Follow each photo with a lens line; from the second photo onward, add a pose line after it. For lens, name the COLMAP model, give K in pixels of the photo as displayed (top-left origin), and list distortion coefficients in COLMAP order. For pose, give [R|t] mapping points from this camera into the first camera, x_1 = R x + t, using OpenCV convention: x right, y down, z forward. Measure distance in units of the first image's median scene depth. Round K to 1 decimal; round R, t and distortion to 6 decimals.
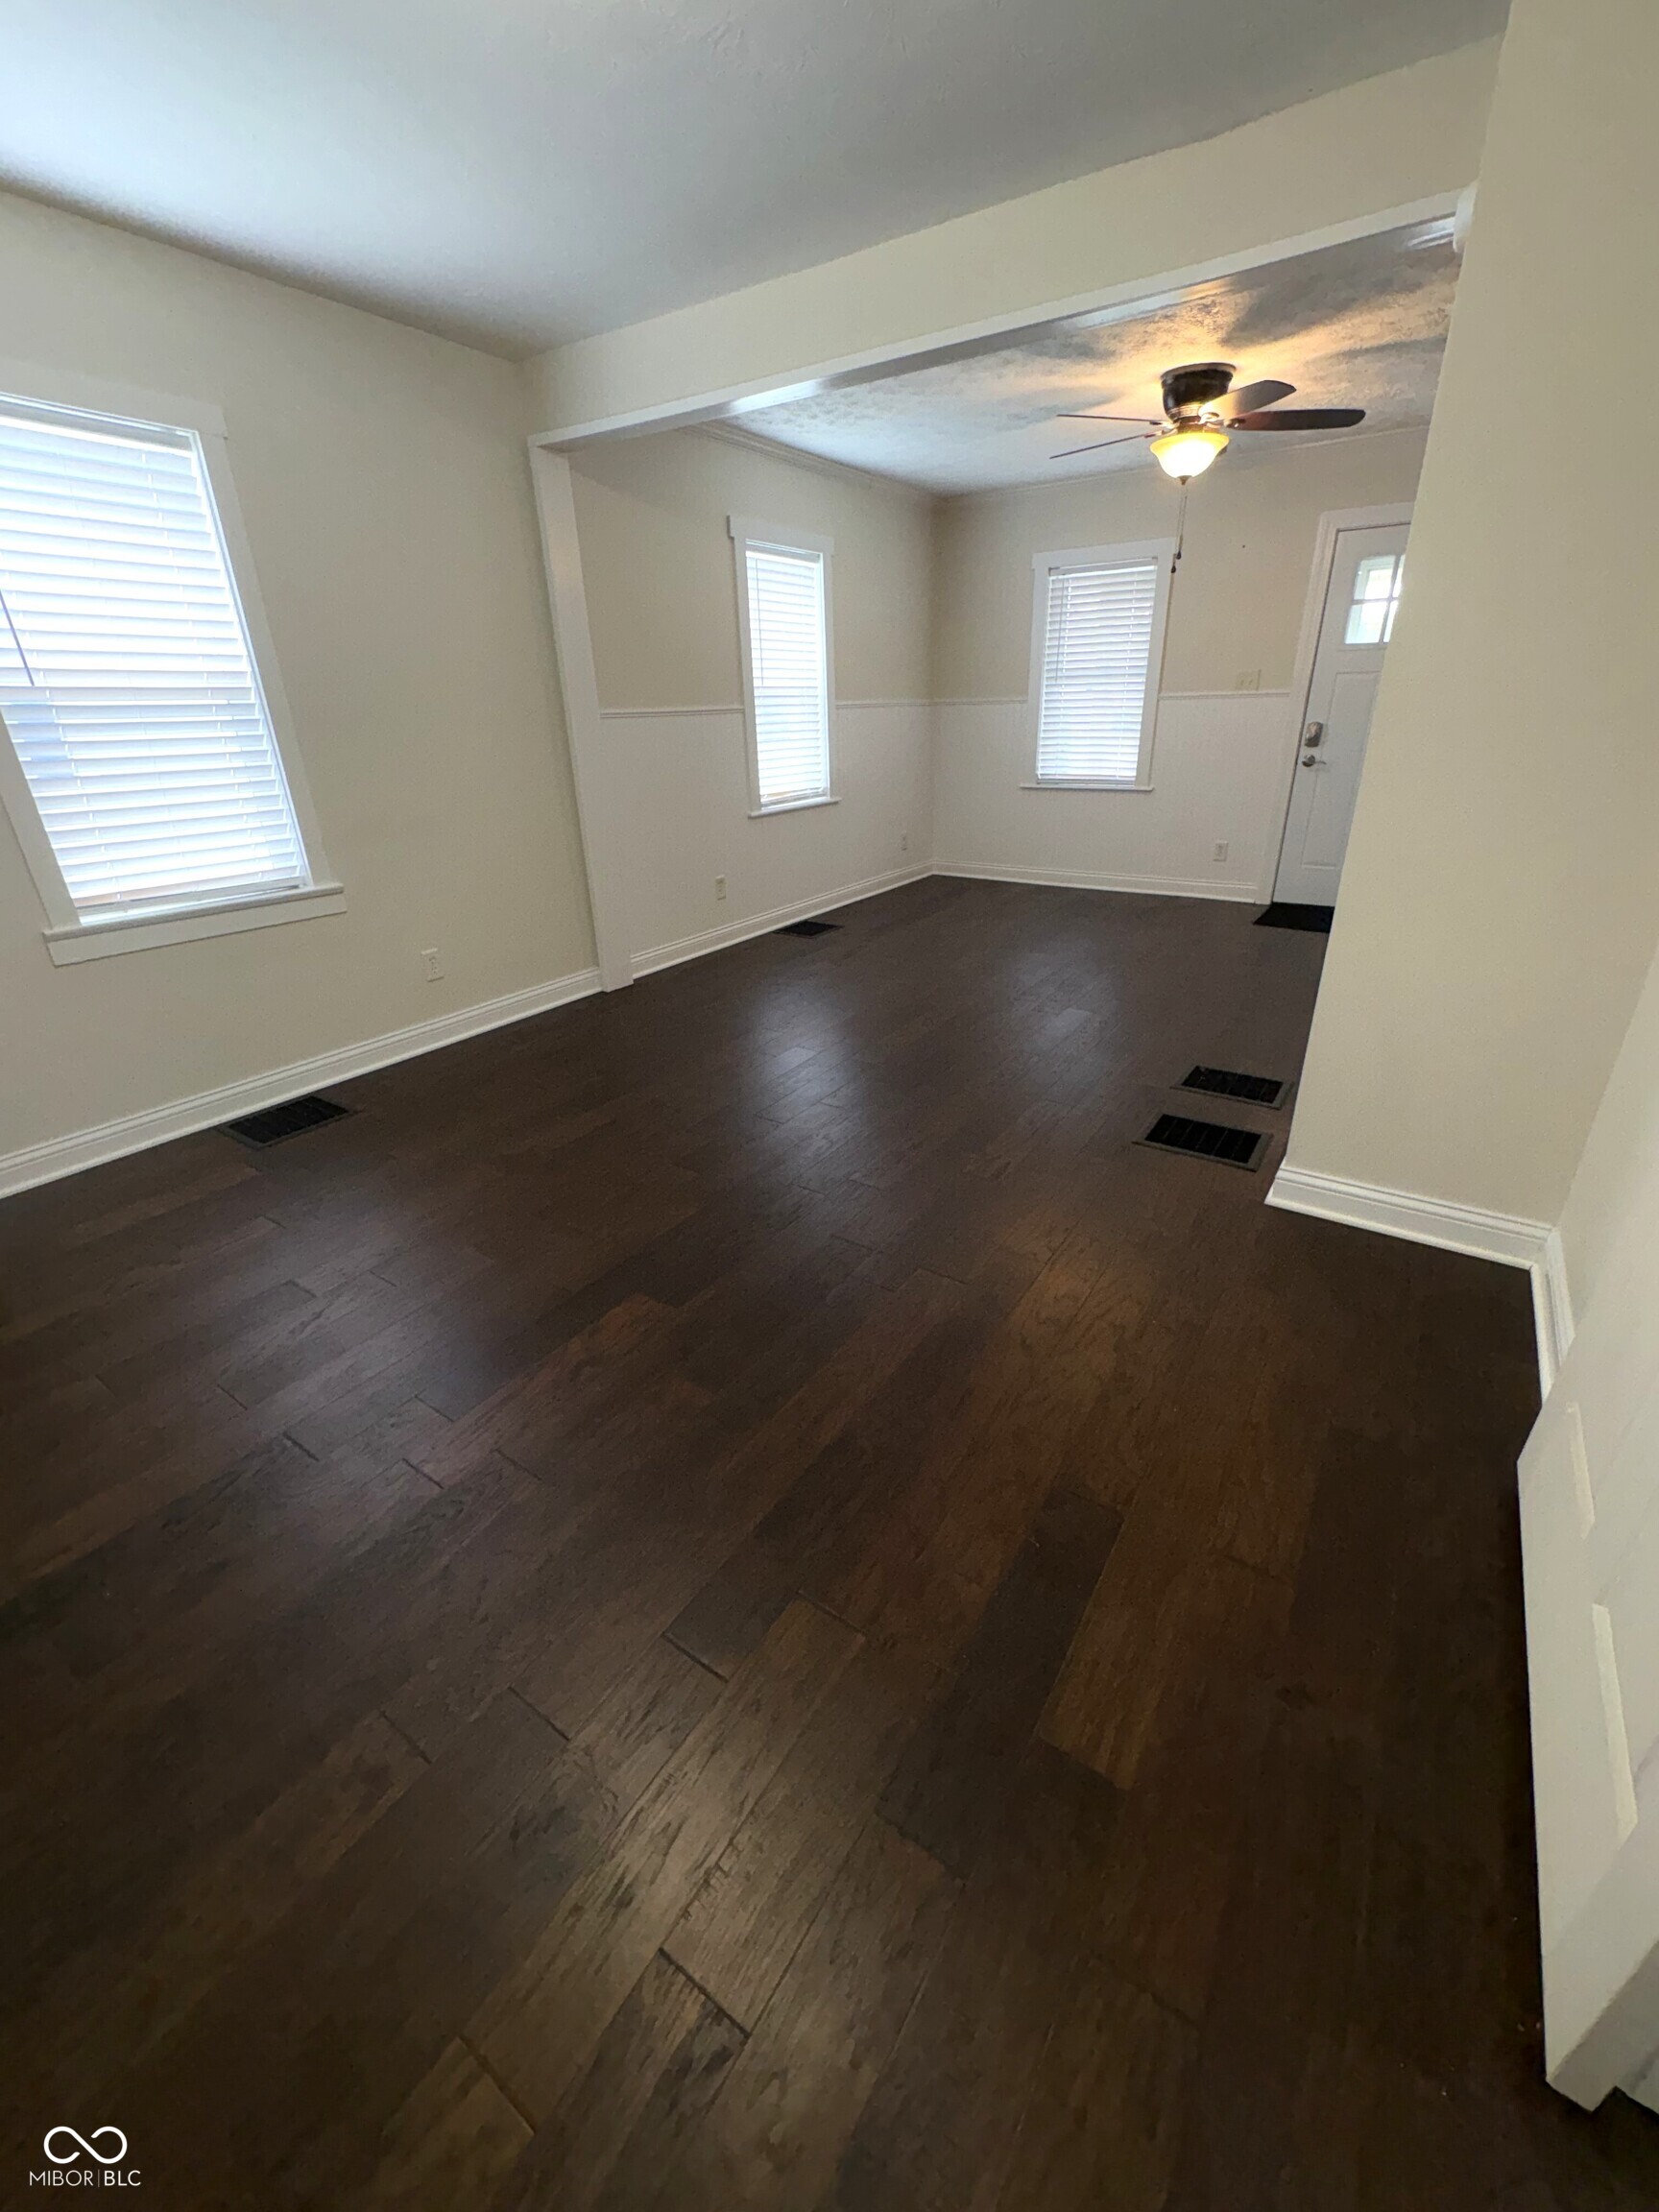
lens RADIAL K [[884.2, 0, 832.6], [0, 884.2, 1104.6], [0, 0, 1]] dist [-0.000481, -0.000238]
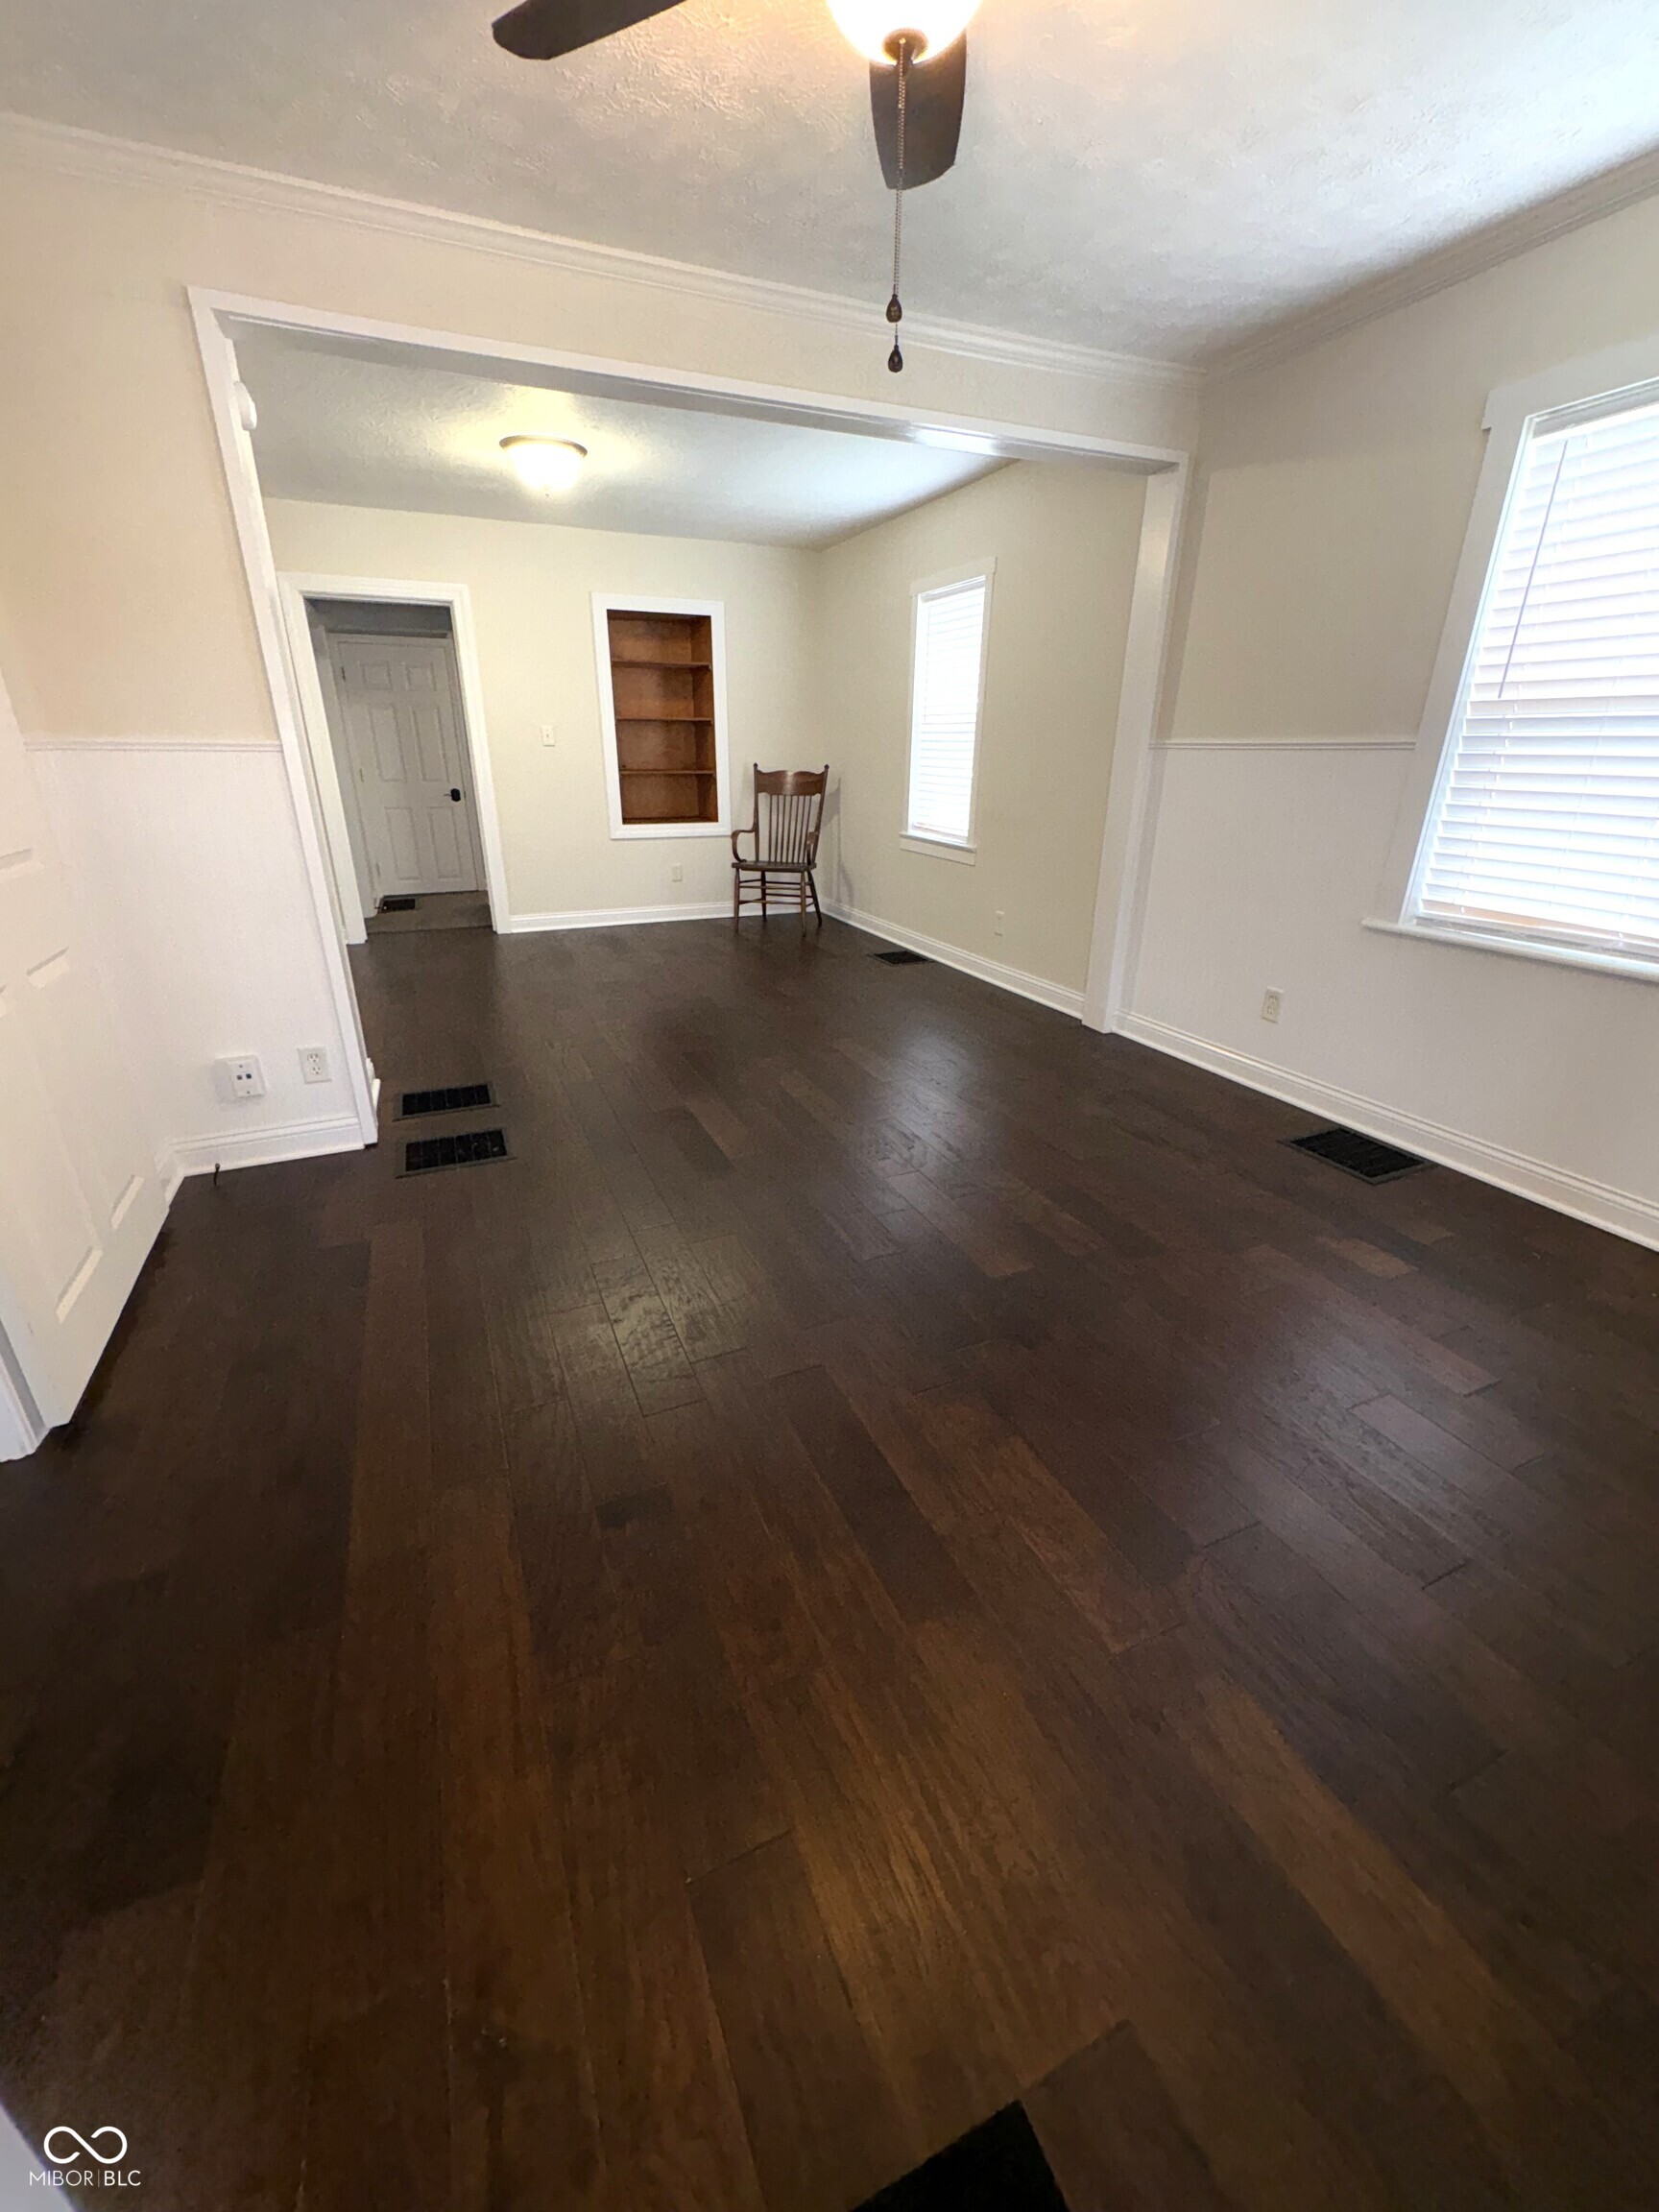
lens RADIAL K [[879.9, 0, 829.1], [0, 879.9, 1101.2], [0, 0, 1]] dist [0.000305, -0.000042]
pose [[-0.535192, 0.333161, -0.776256, 0.689155], [-0.345374, 0.752322, 0.561007, -0.519106], [0.770900, 0.568345, -0.287571, 1.127845]]
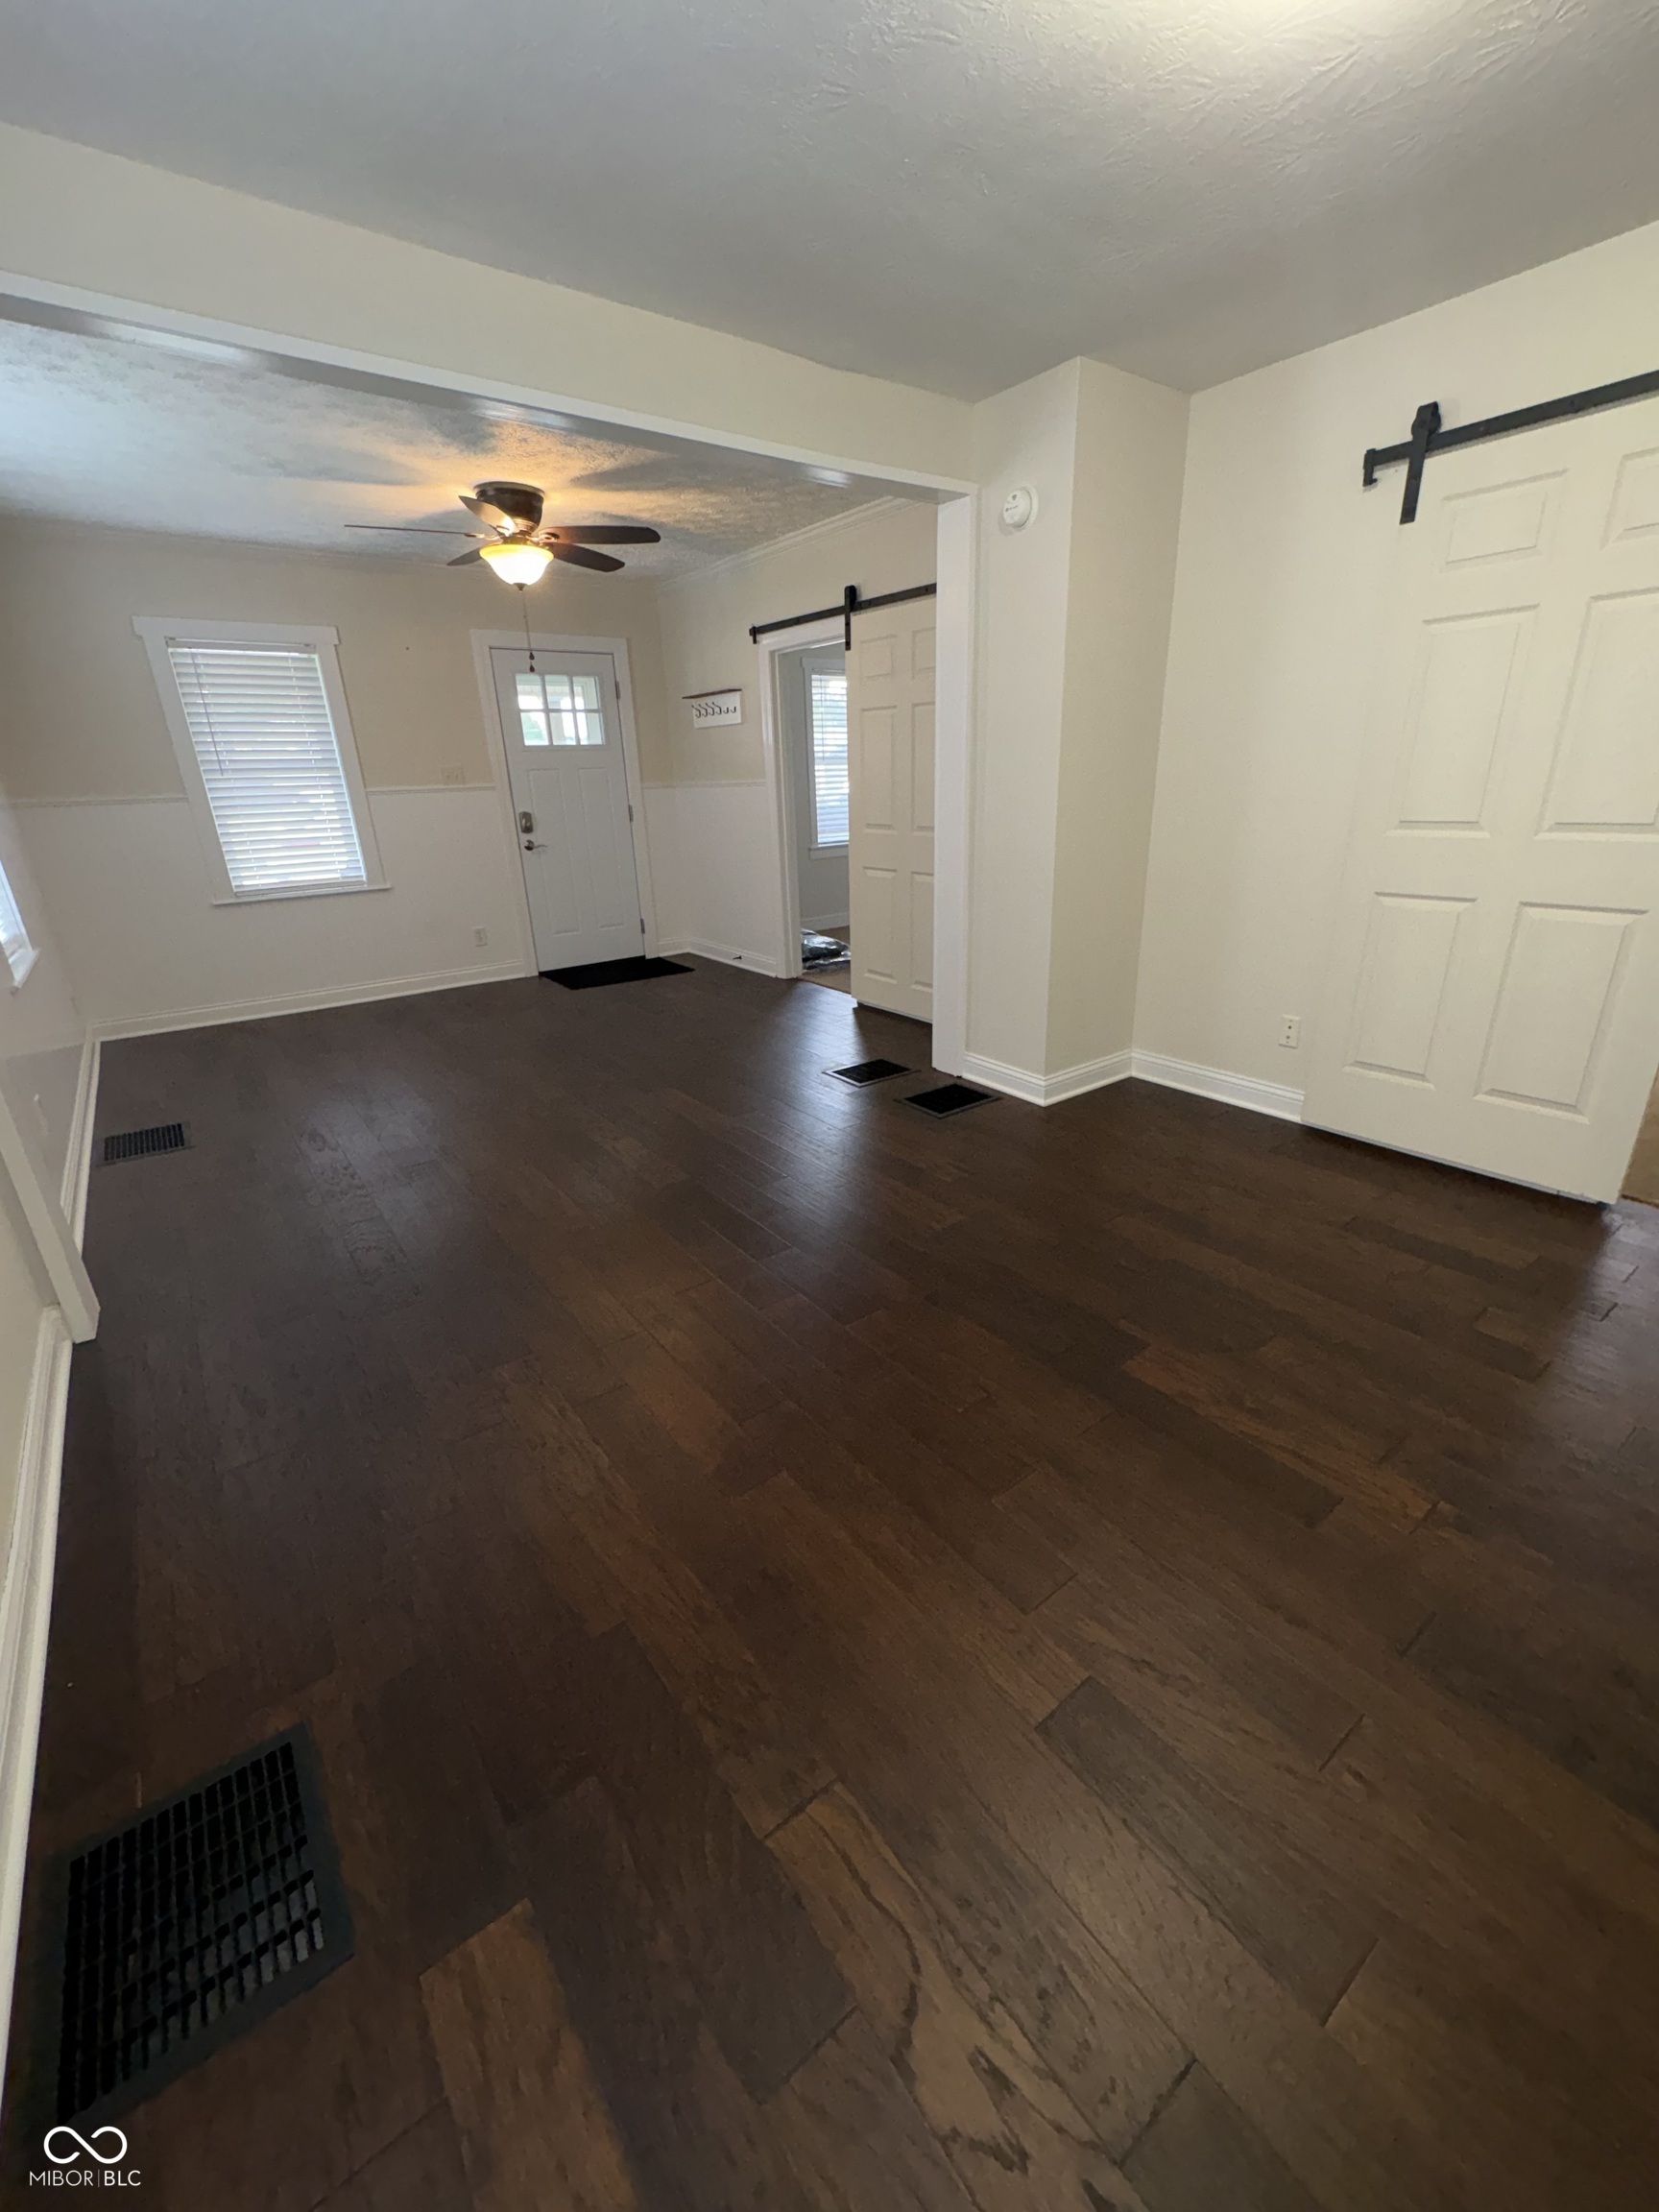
lens RADIAL K [[884.2, 0, 832.6], [0, 884.2, 1104.6], [0, 0, 1]] dist [-0.000481, -0.000238]
pose [[0.328043, -0.320507, 0.888630, -0.540223], [0.409767, 0.895857, 0.171845, -0.166629], [-0.851163, 0.307759, 0.425213, 0.383949]]
